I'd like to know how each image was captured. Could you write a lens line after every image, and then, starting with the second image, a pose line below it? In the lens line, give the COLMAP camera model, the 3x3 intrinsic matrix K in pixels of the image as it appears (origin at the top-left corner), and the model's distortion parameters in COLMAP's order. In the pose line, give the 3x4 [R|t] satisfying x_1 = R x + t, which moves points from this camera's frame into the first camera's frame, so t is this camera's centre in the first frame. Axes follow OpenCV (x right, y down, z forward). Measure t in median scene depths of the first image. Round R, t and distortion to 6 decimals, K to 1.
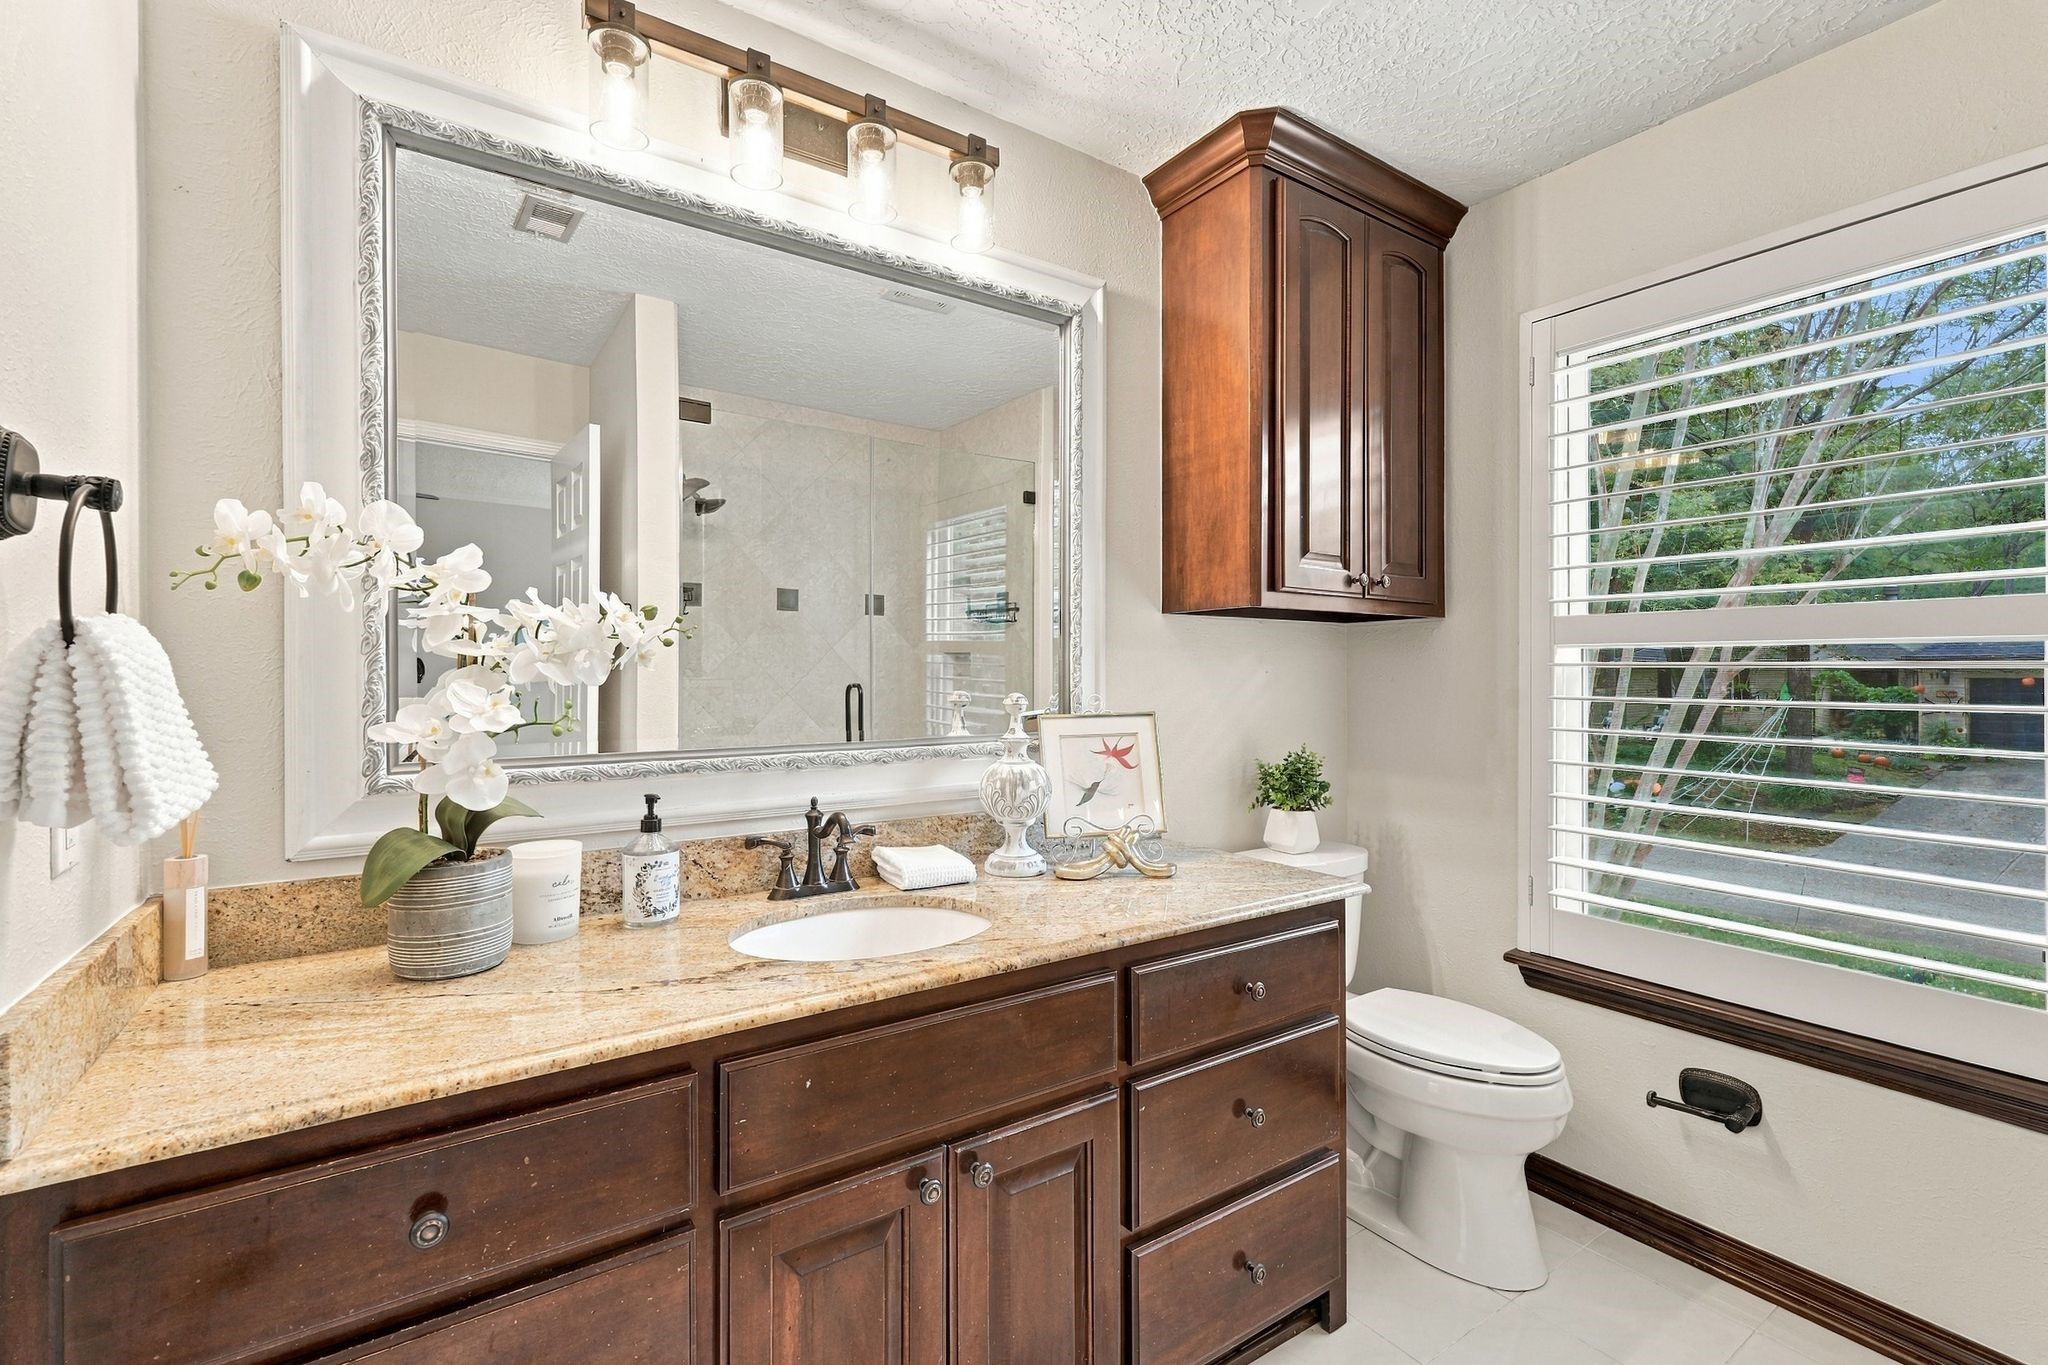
lens RADIAL K [[902.0, 0, 1054.5], [0, 902.0, 689.1], [0, 0, 1]] dist [-0.001728, -0.000190]
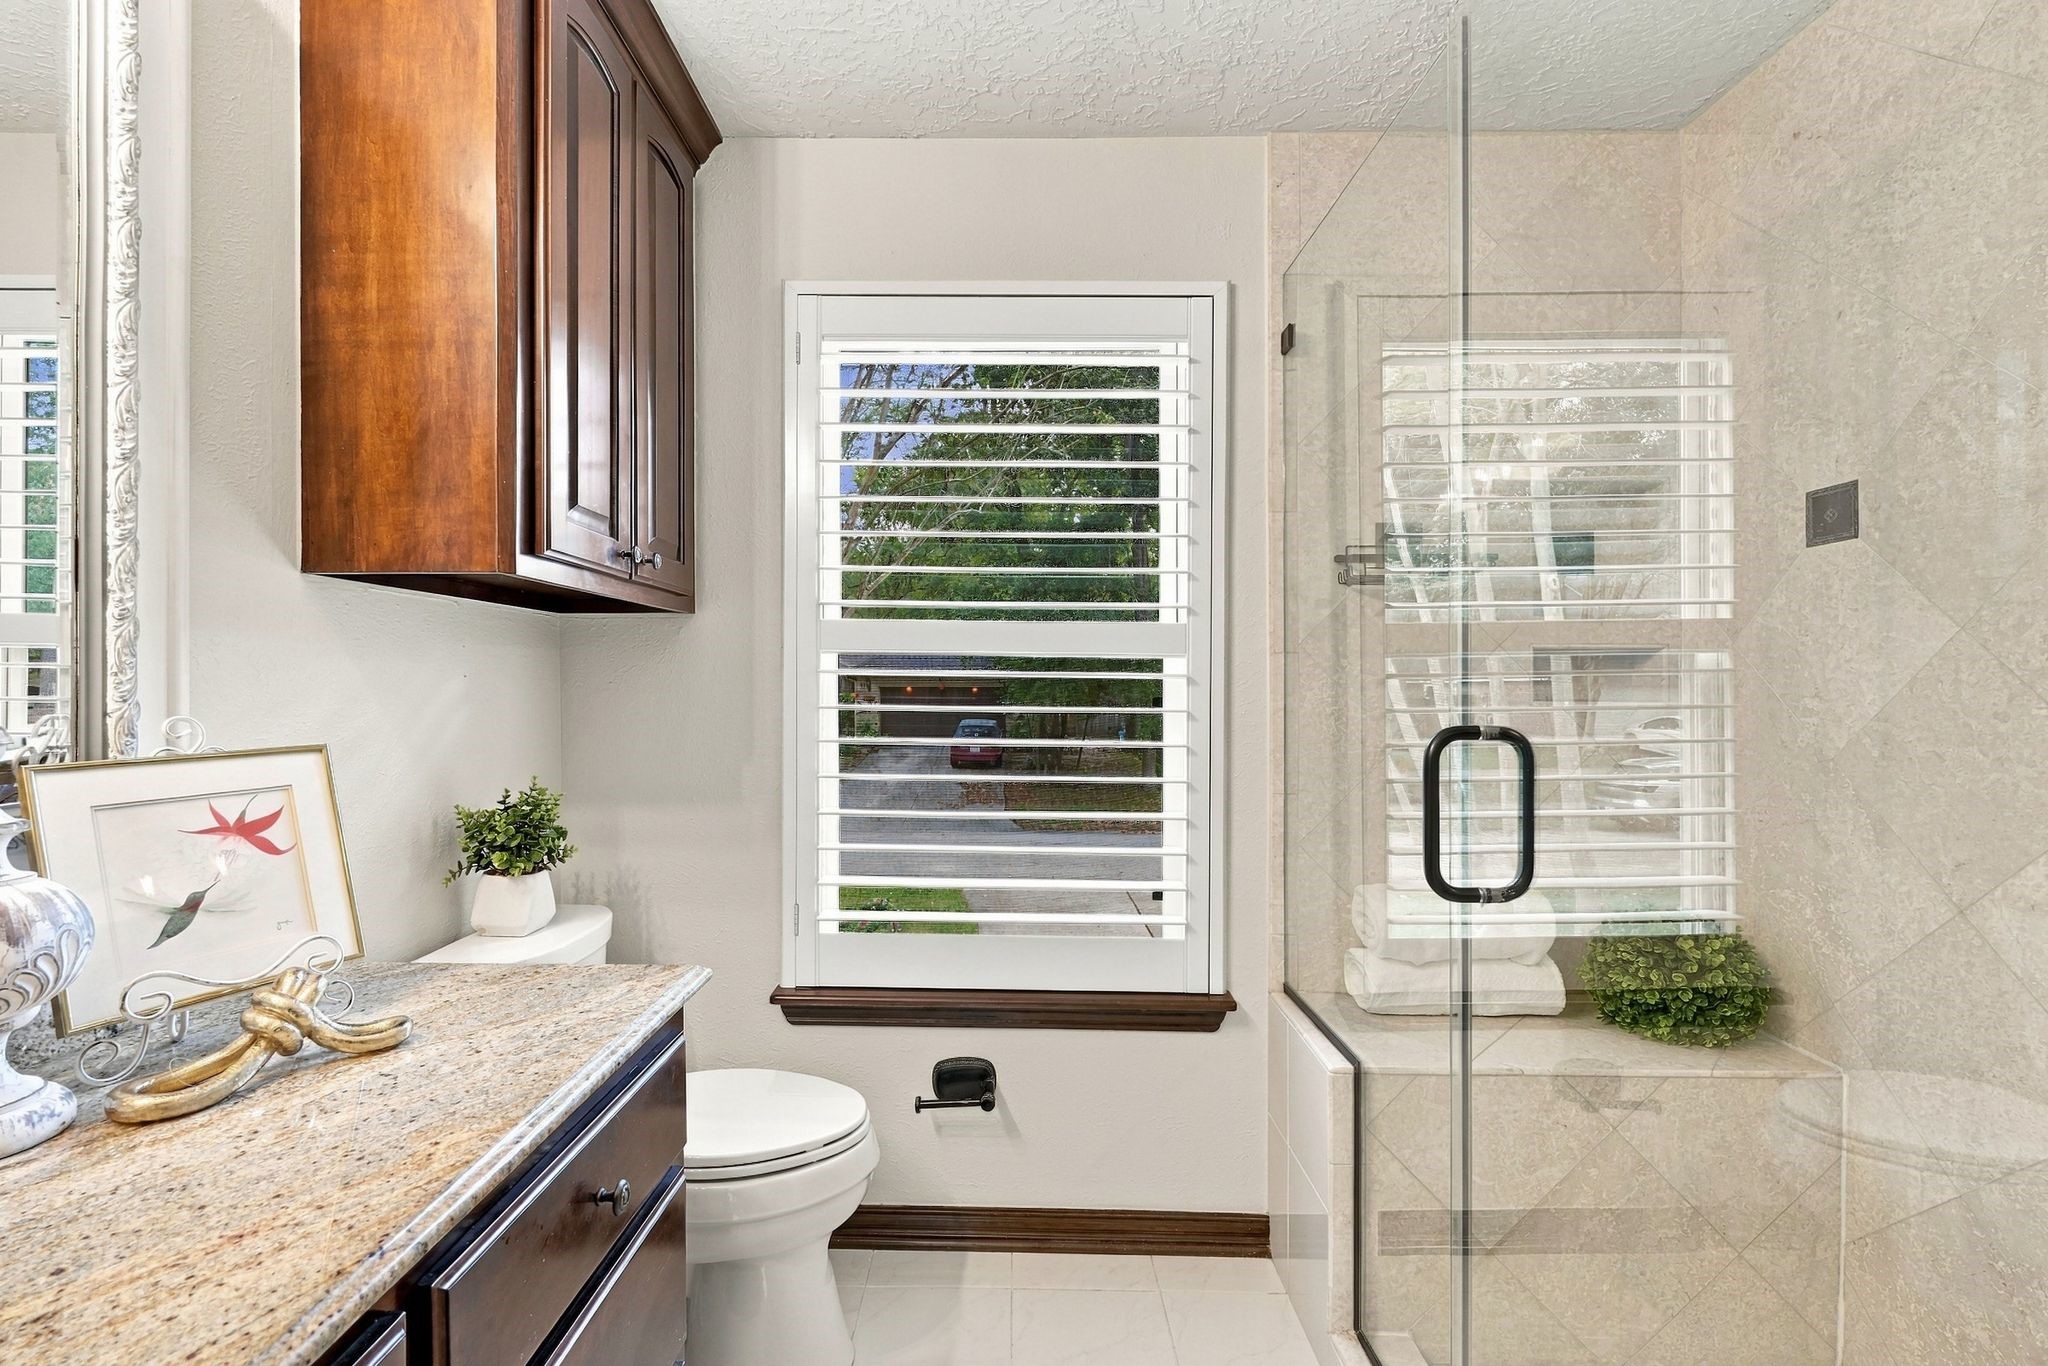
lens RADIAL K [[902.0, 0, 1016.2], [0, 902.0, 694.5], [0, 0, 1]] dist [-0.001728, -0.000190]
pose [[0.597375, -0.005616, 0.801943, -0.087355], [0.008826, 0.999961, 0.000428, -0.002507], [-0.801914, 0.006822, 0.597401, 0.359581]]
